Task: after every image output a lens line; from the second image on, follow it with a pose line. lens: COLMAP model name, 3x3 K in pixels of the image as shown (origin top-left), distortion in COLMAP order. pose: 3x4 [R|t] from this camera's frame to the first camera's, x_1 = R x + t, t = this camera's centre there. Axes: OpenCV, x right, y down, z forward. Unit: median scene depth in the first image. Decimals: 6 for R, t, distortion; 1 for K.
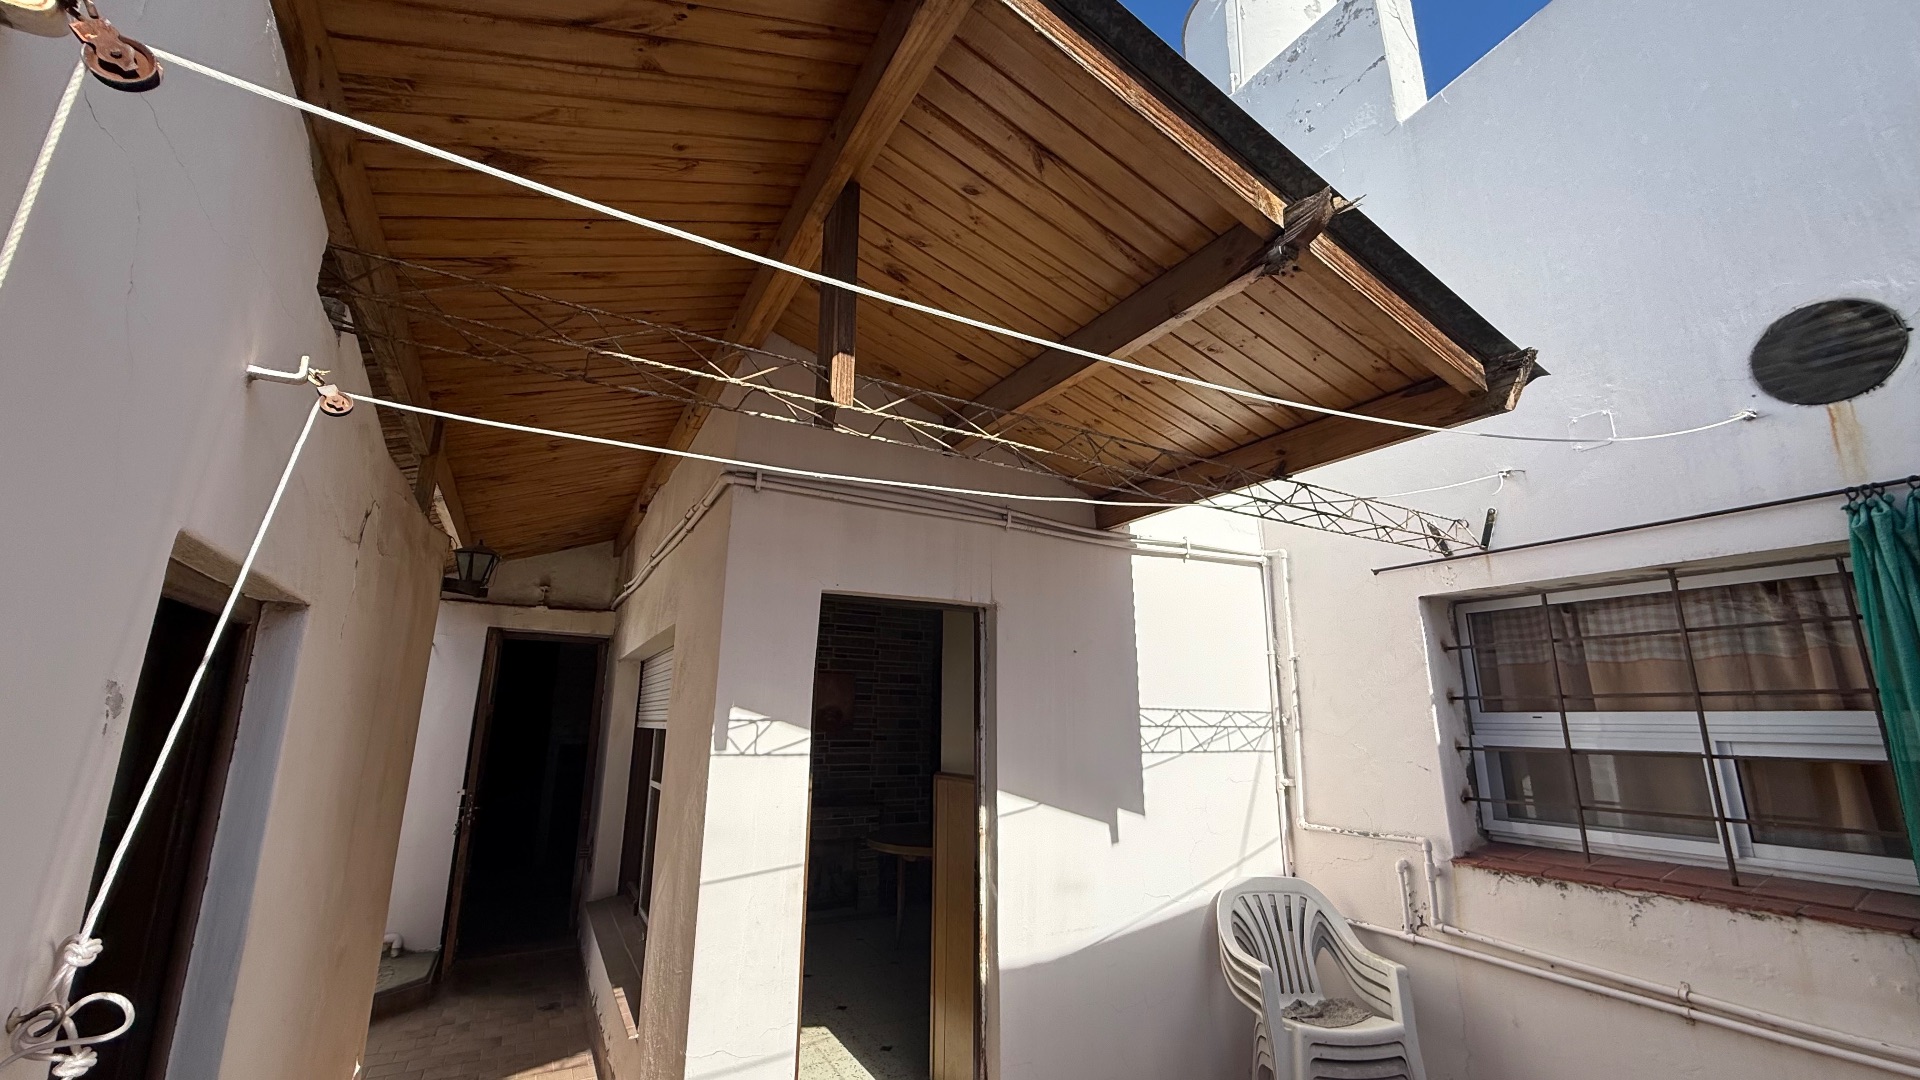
lens RADIAL K [[760.4, 0, 956.3], [0, 760.4, 541.1], [0, 0, 1]] dist [-0.000066, -0.000039]
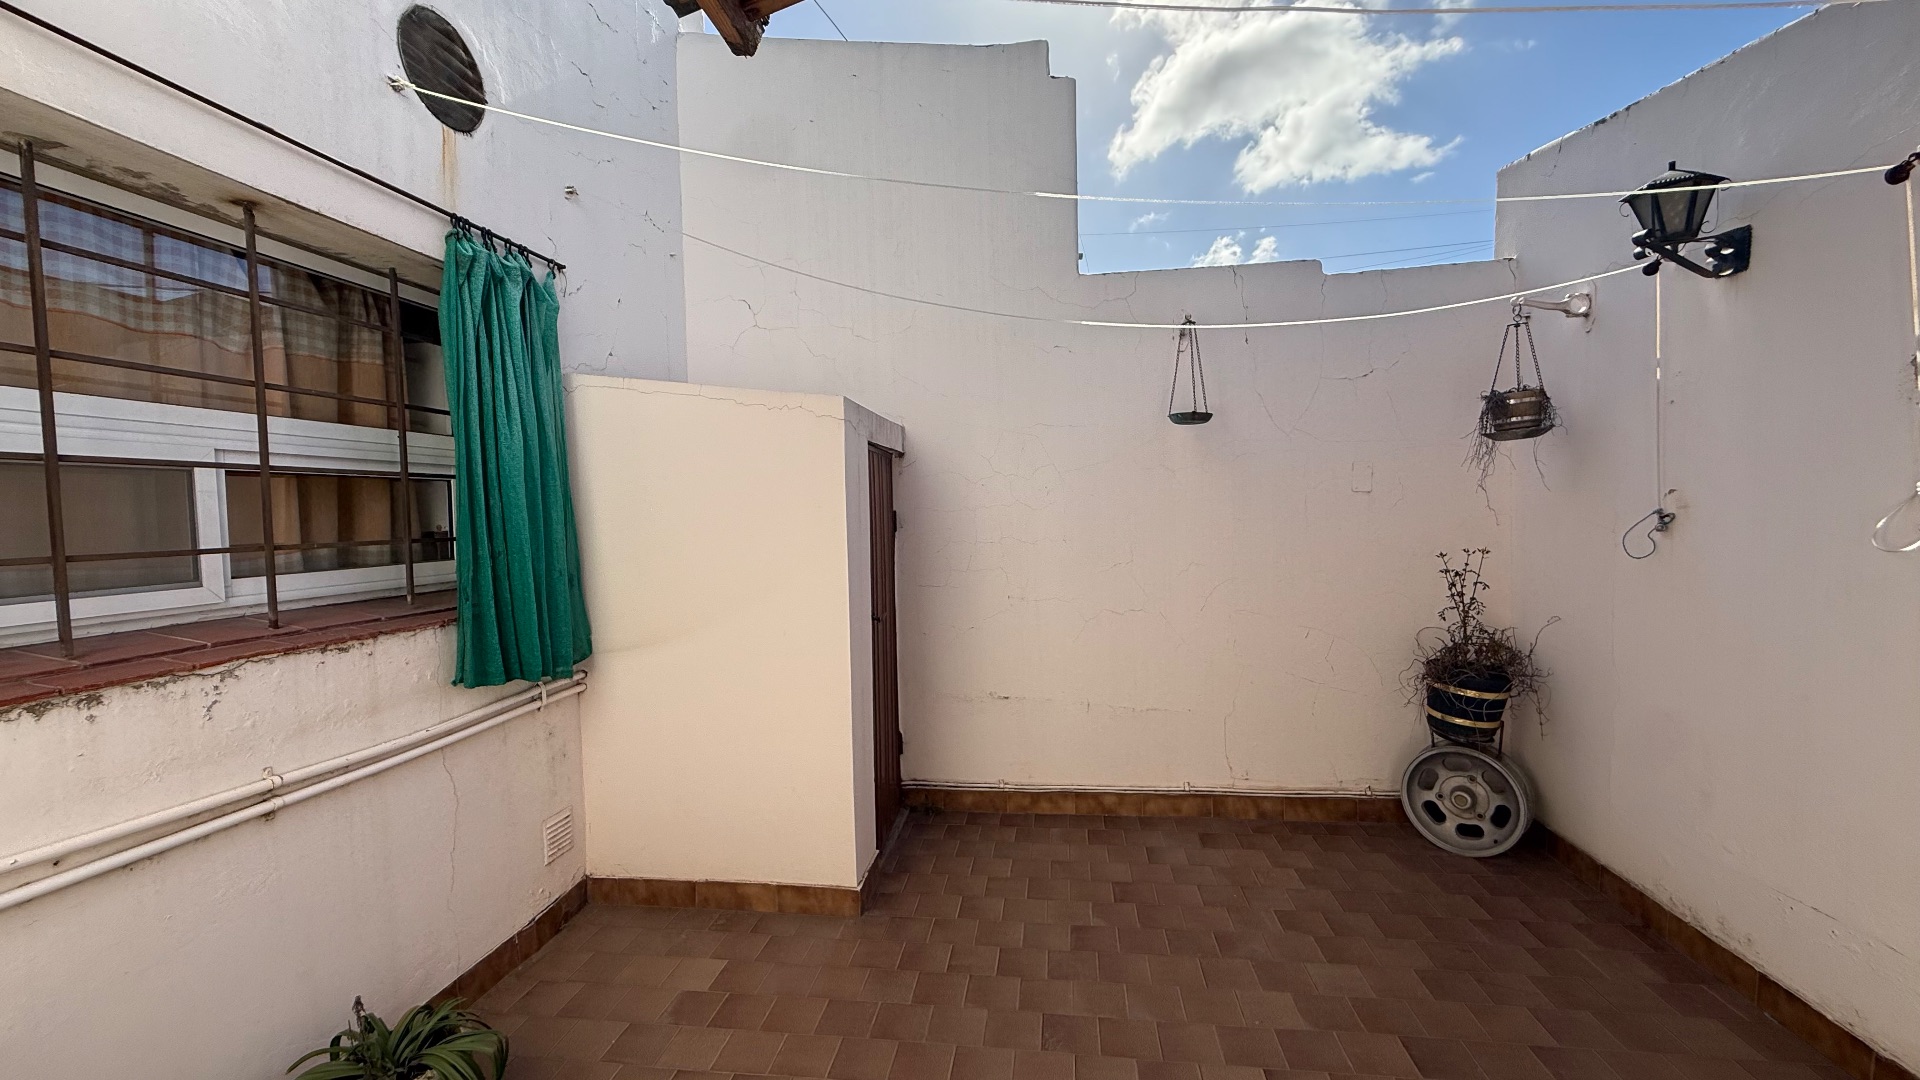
lens RADIAL K [[760.4, 0, 956.3], [0, 760.4, 541.1], [0, 0, 1]] dist [-0.000066, -0.000039]
pose [[-0.794350, -0.009517, 0.607386, 0.007183], [-0.115881, 0.983890, -0.136136, 0.390483], [-0.596305, -0.178524, -0.782655, 1.207015]]
